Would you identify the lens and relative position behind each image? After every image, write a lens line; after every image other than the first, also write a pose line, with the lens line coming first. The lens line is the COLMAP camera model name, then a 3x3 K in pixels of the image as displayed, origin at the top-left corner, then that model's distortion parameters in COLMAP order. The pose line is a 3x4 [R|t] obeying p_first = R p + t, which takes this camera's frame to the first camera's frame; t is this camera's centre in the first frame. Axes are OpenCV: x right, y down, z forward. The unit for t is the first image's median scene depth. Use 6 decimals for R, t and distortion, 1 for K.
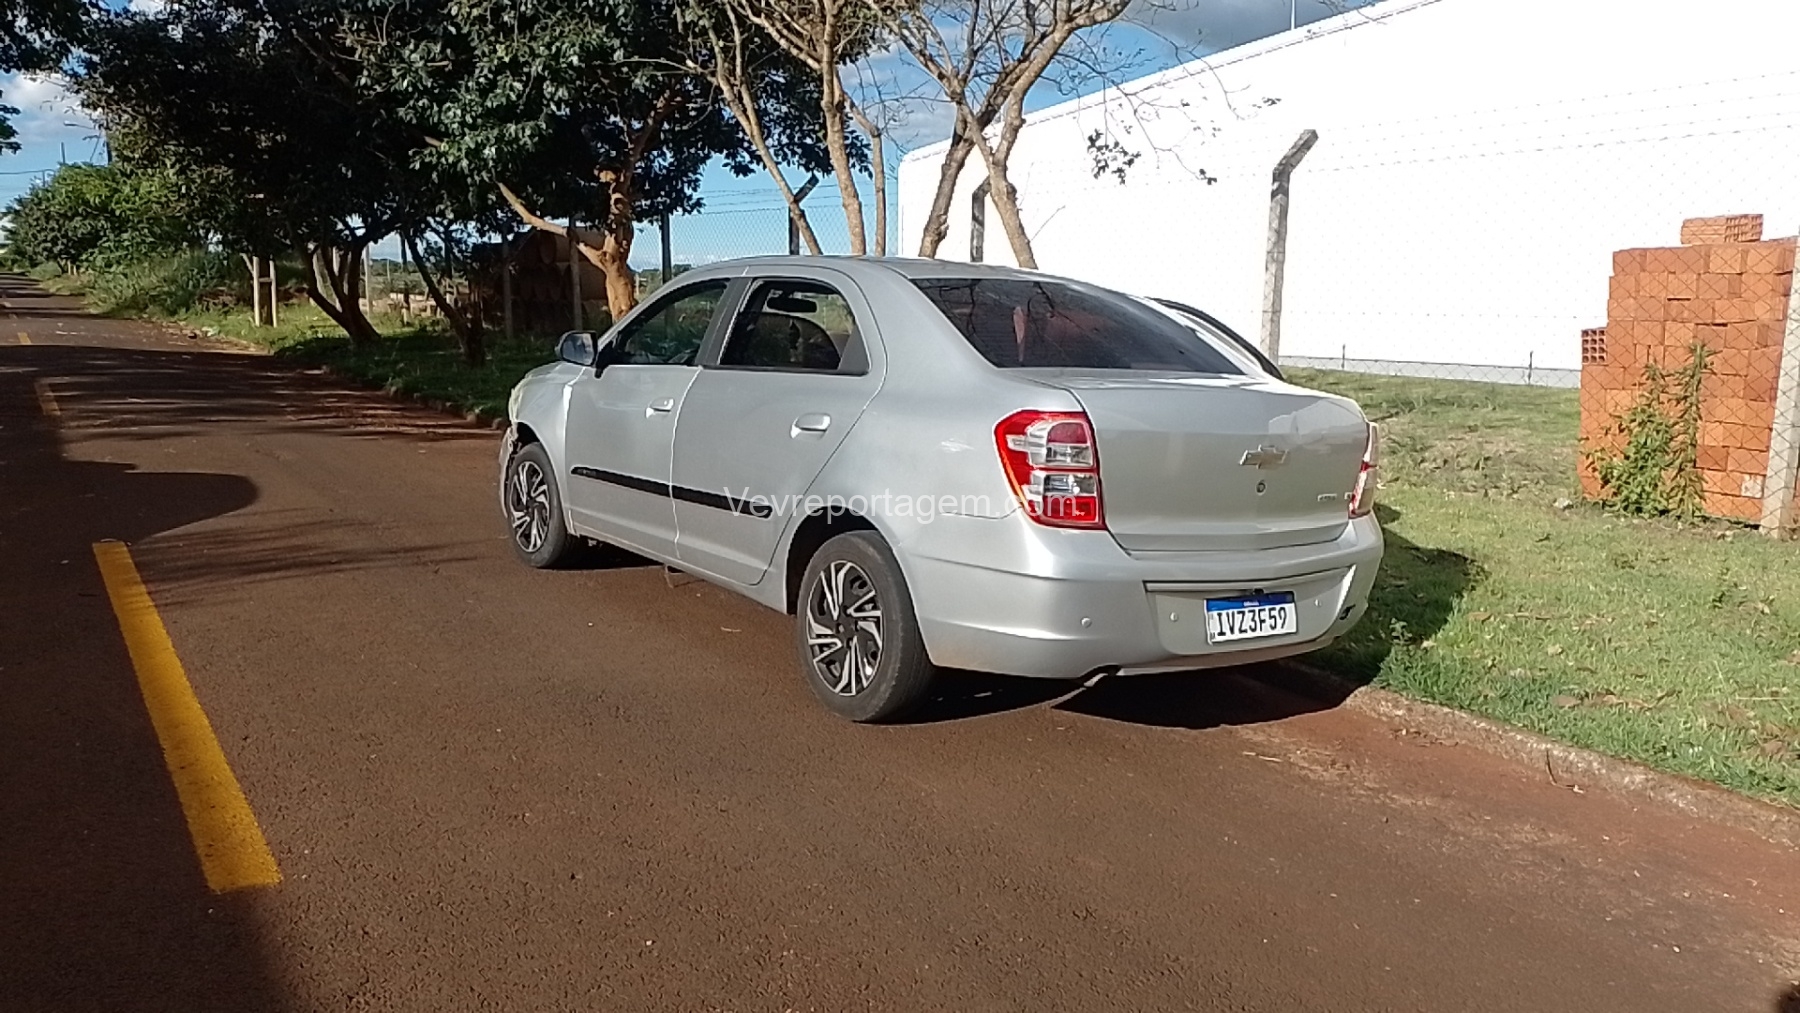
lens RADIAL K [[1276.7, 0, 888.9], [0, 1276.7, 526.0], [0, 0, 1]] dist [0.027295, -0.017466]
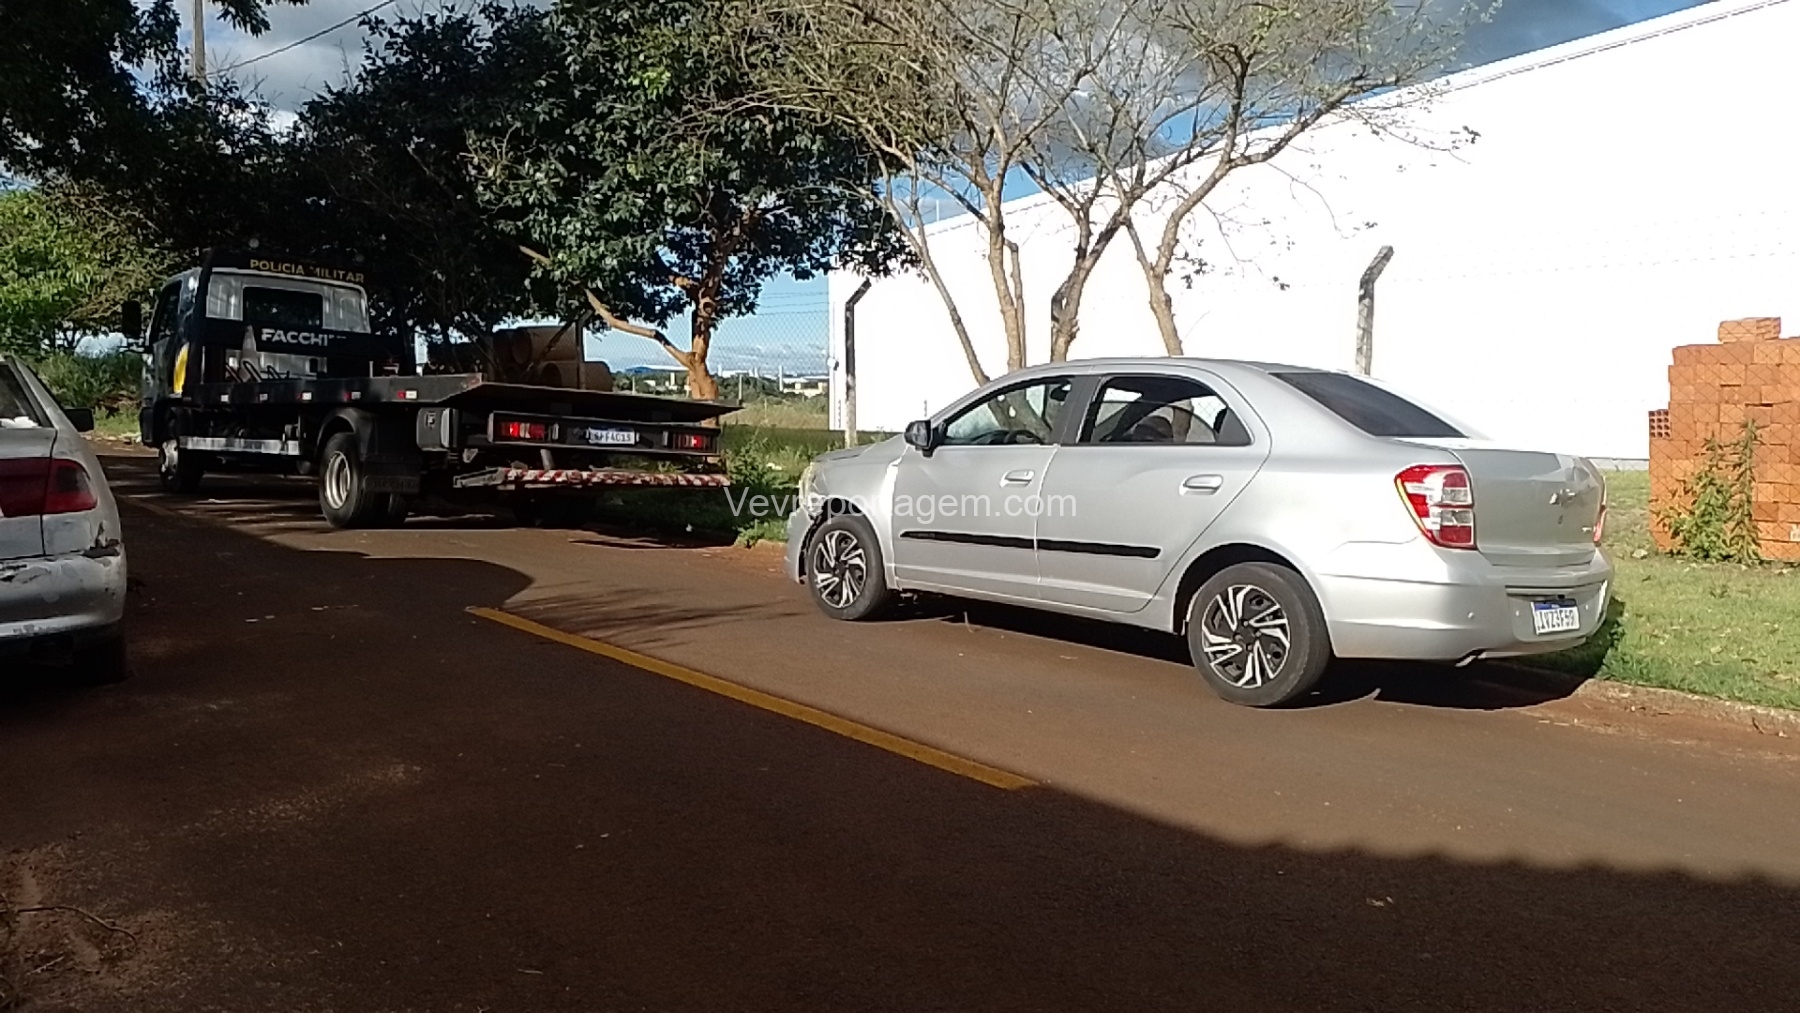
lens RADIAL K [[1367.7, 0, 861.8], [0, 1367.7, 543.4], [0, 0, 1]] dist [0.018760, -0.026943]
pose [[0.995627, -0.020406, 0.091166, -0.481683], [0.026600, 0.997381, -0.067257, 0.059893], [-0.089554, 0.069388, 0.993562, -0.324946]]
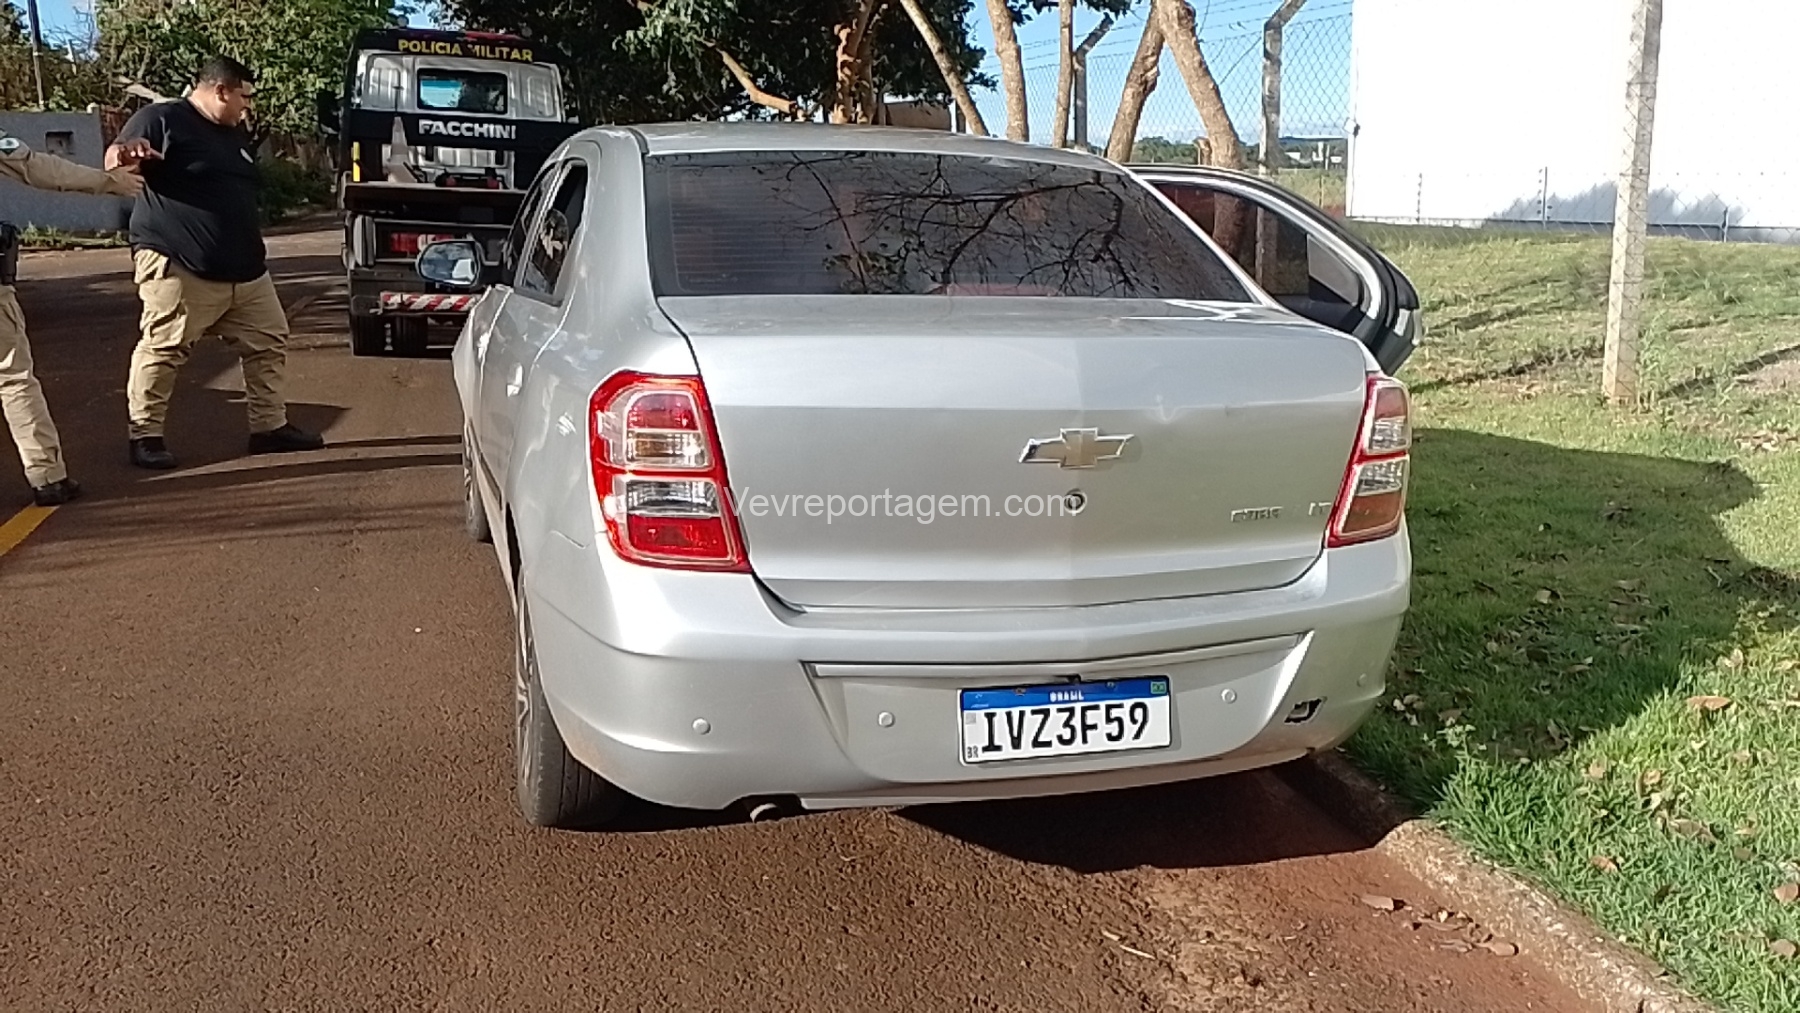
lens RADIAL K [[1494.9, 0, 889.6], [0, 1494.9, 516.4], [0, 0, 1]] dist [0.014093, 0.003798]
pose [[0.951951, 0.030615, -0.304718, 0.338481], [-0.016214, 0.998634, 0.049680, -0.044728], [0.305822, -0.042352, 0.951146, 0.269158]]
